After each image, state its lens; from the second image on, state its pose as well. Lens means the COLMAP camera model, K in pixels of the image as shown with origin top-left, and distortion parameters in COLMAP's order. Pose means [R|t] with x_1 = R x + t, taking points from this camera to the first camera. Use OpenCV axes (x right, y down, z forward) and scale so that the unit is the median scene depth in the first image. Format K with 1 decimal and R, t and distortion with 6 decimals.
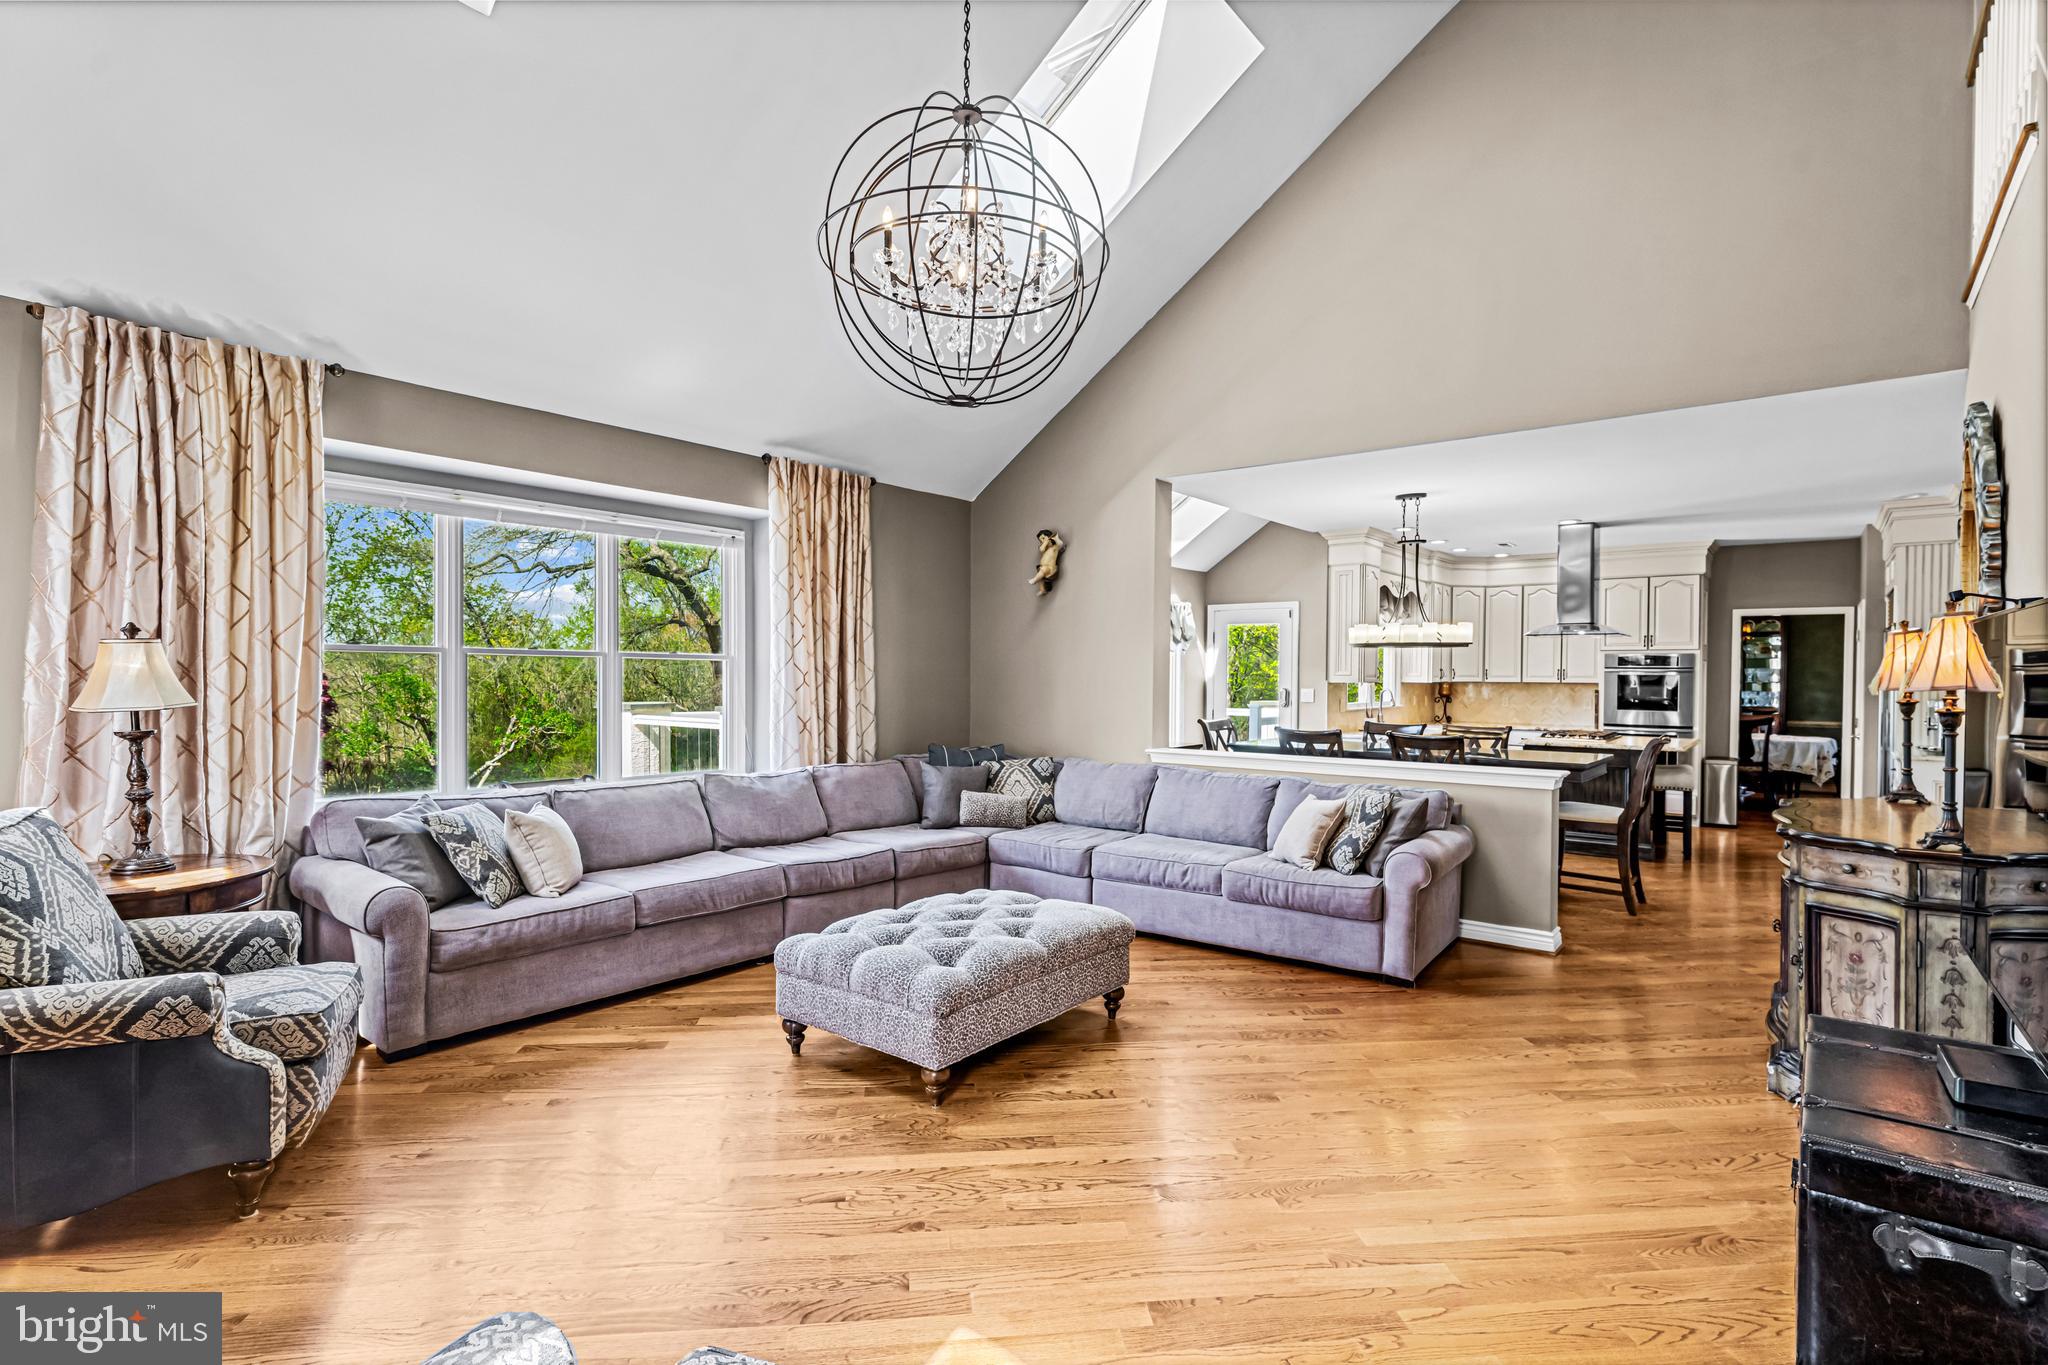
lens RADIAL K [[980.8, 0, 1028.2], [0, 980.8, 685.5], [0, 0, 1]] dist [0.000895, 0.000068]
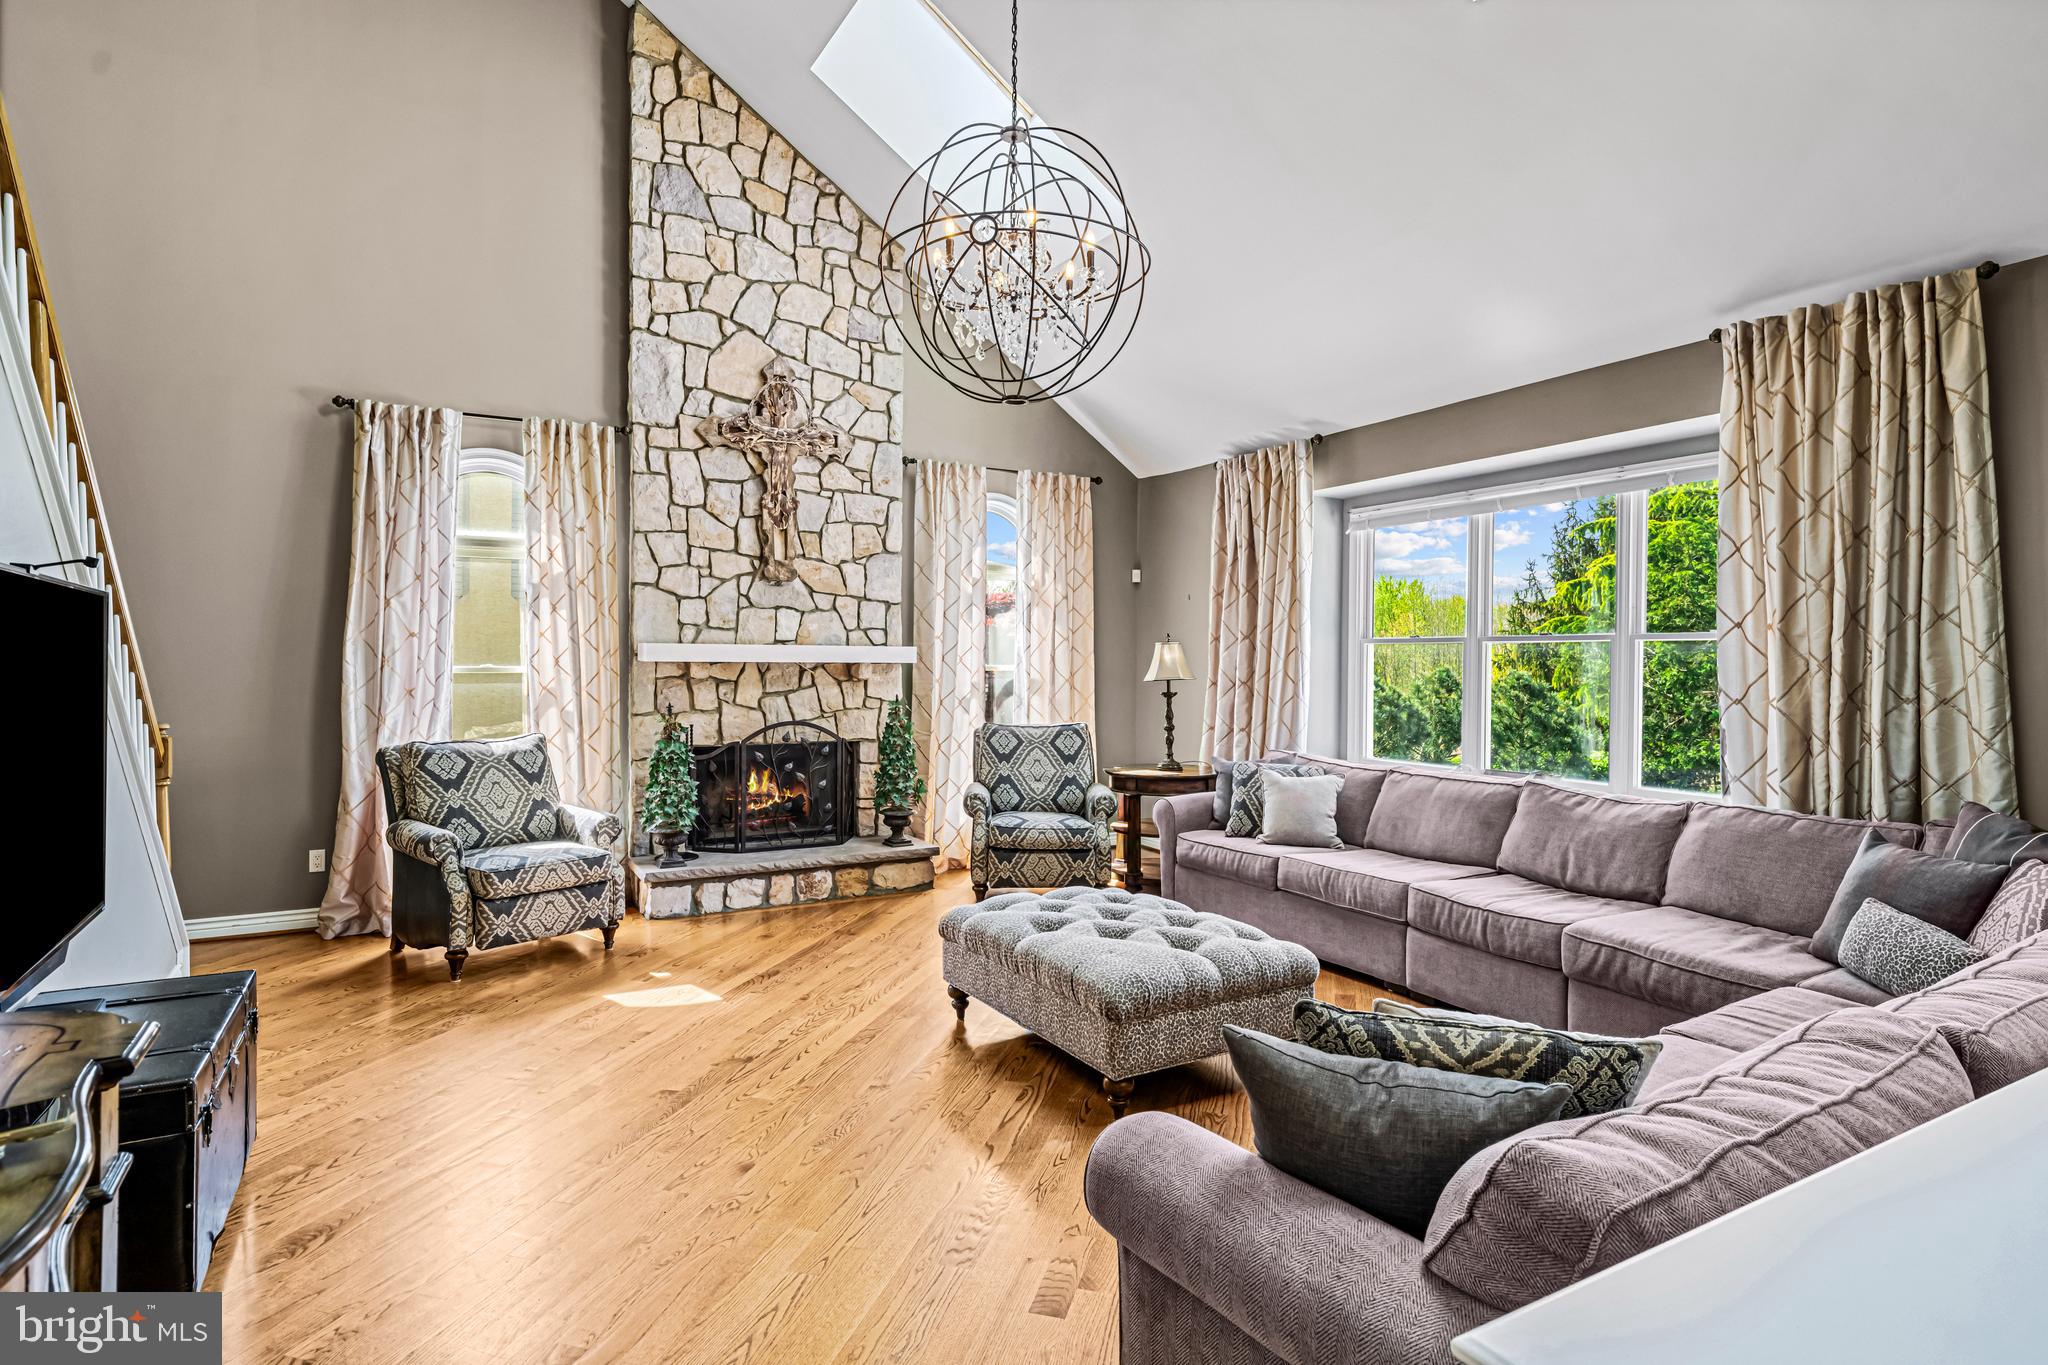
lens RADIAL K [[1070.2, 0, 1026.8], [0, 1070.2, 665.9], [0, 0, 1]] dist [0.003410, 0.000957]
pose [[-0.366685, -0.005184, -0.930331, 1.021688], [-0.016012, 0.999872, 0.000740, -0.001618], [0.930207, 0.015168, -0.366721, 1.453692]]
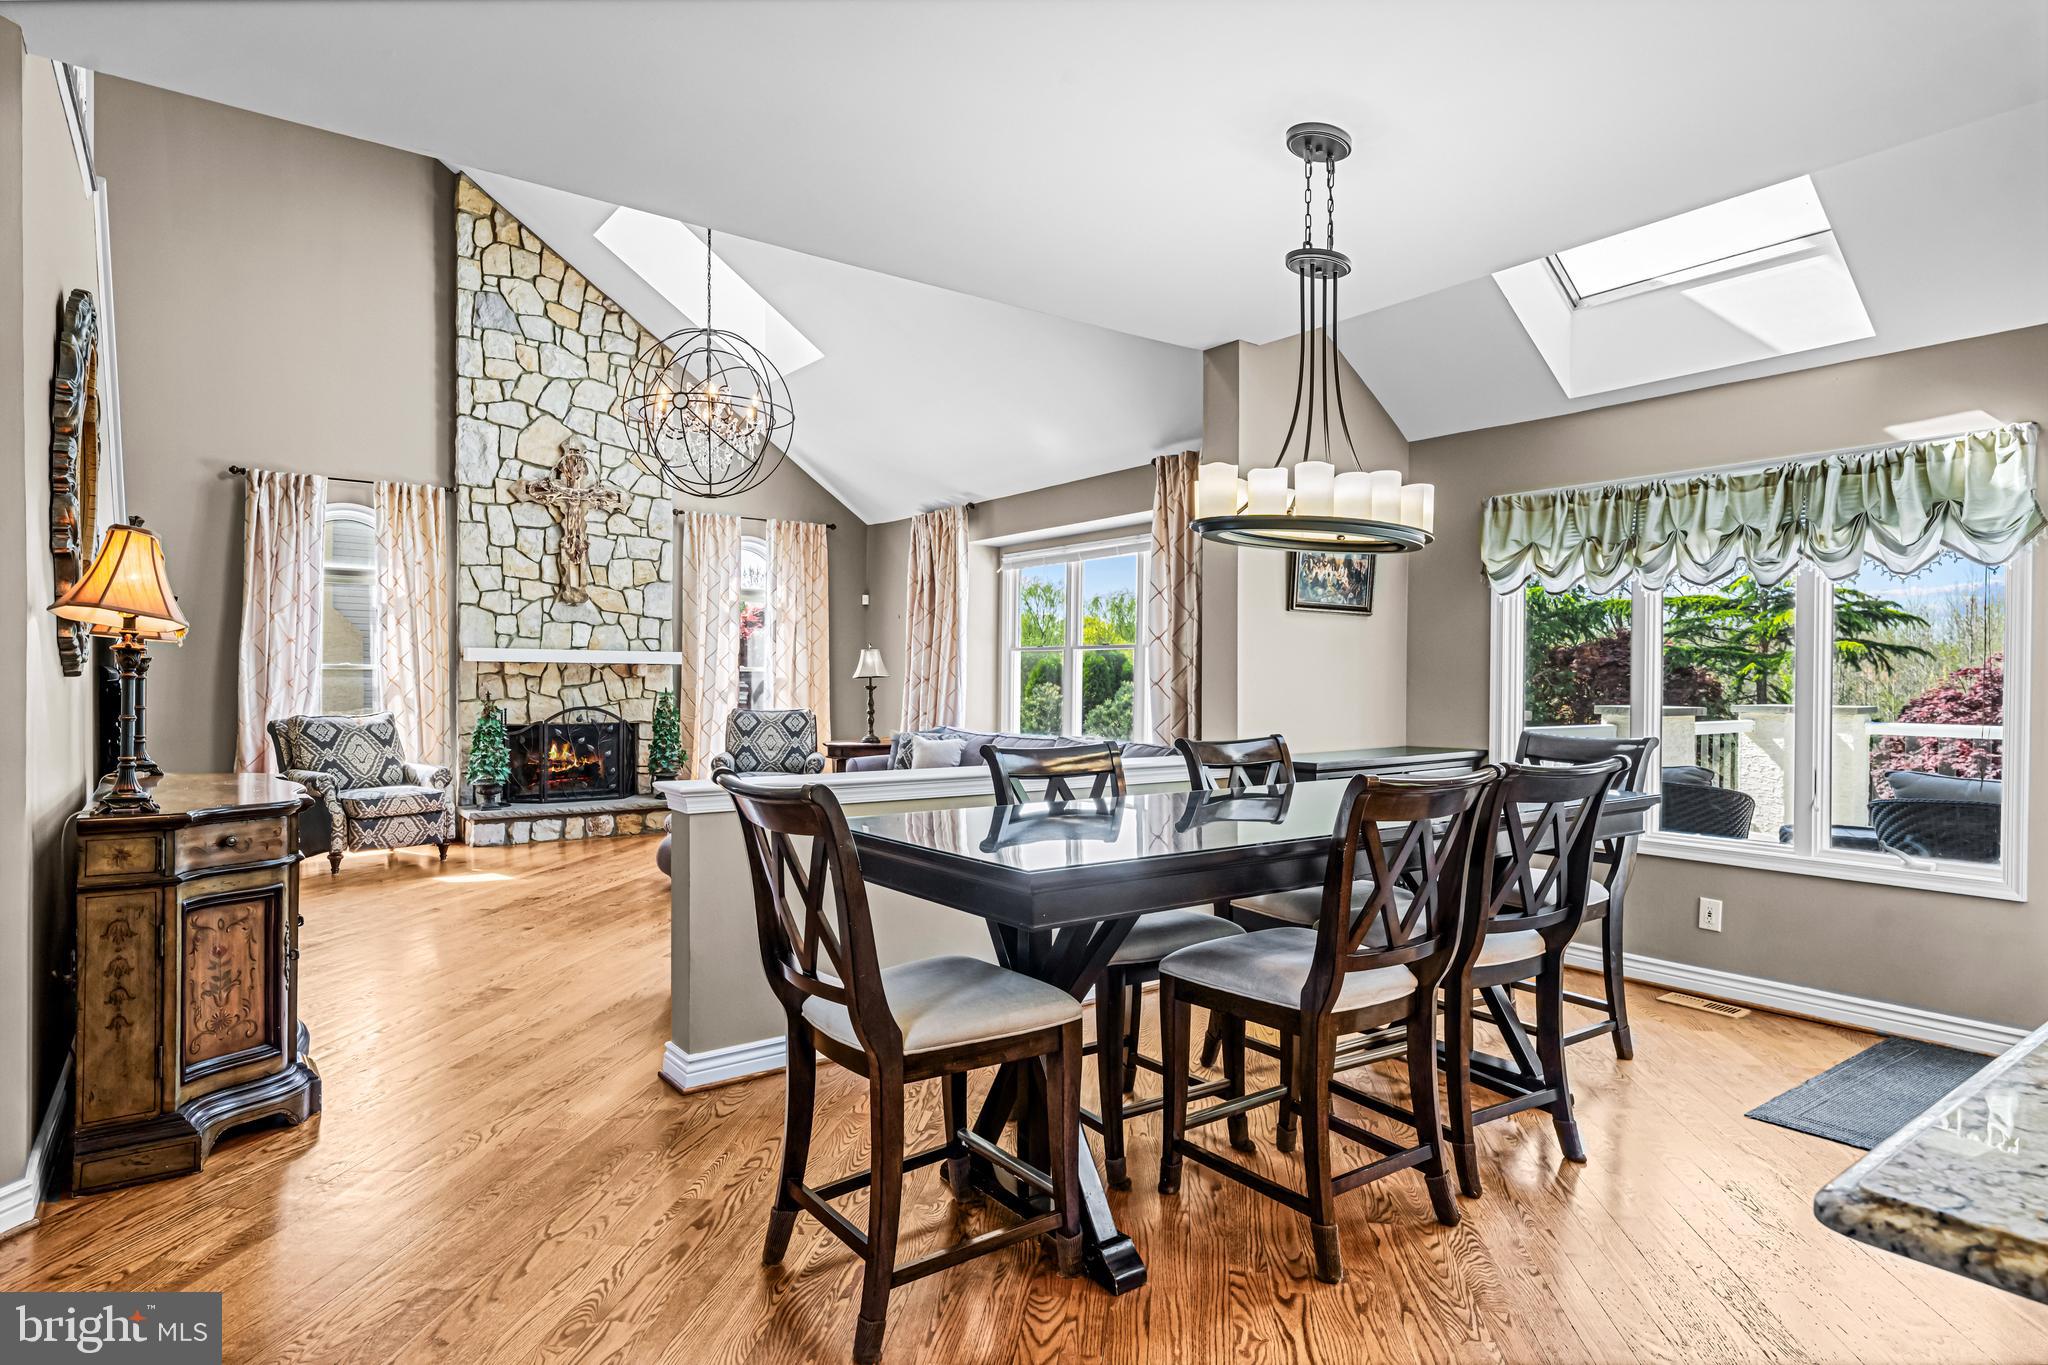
lens RADIAL K [[1107.9, 0, 1022.8], [0, 1107.9, 691.2], [0, 0, 1]] dist [0.001676, 0.000295]
pose [[-0.250938, 0.001868, -0.968001, 1.702123], [-0.016930, 0.999837, 0.006318, 0.032593], [0.967855, 0.017974, -0.250866, 2.044804]]
